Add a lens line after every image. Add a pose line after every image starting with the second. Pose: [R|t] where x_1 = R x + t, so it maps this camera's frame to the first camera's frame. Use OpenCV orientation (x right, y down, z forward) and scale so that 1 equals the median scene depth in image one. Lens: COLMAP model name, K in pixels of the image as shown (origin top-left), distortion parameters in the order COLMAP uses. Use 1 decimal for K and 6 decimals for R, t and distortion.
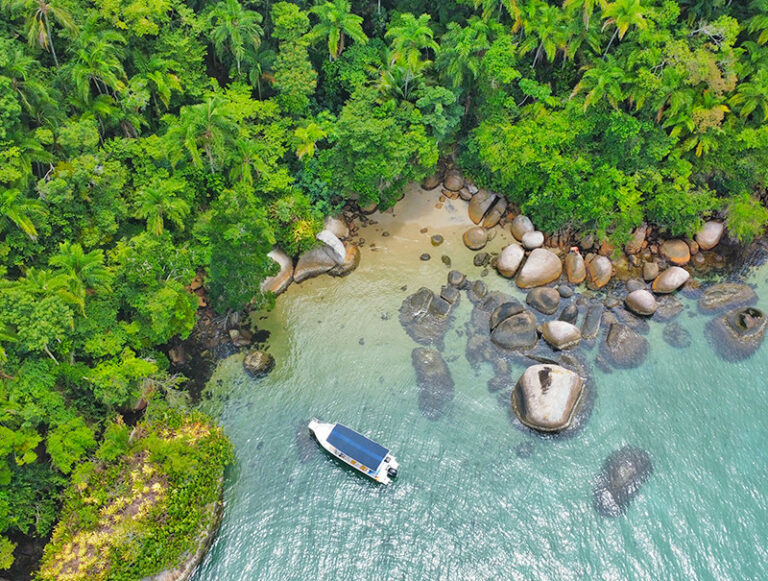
lens RADIAL K [[792.1, 0, 383.7], [0, 792.1, 262.3], [0, 0, 1]] dist [0.017491, 0.018960]
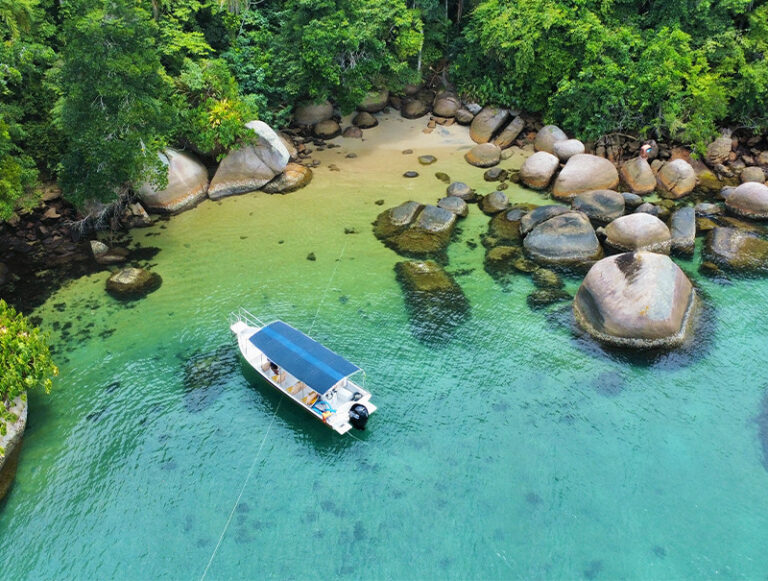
lens RADIAL K [[792.1, 0, 383.7], [0, 792.1, 262.3], [0, 0, 1]] dist [0.017491, 0.018960]
pose [[0.999401, -0.019050, 0.028876, 0.009207], [0.027844, 0.938319, -0.344648, 0.298426], [-0.020530, 0.345245, 0.938288, 0.411896]]
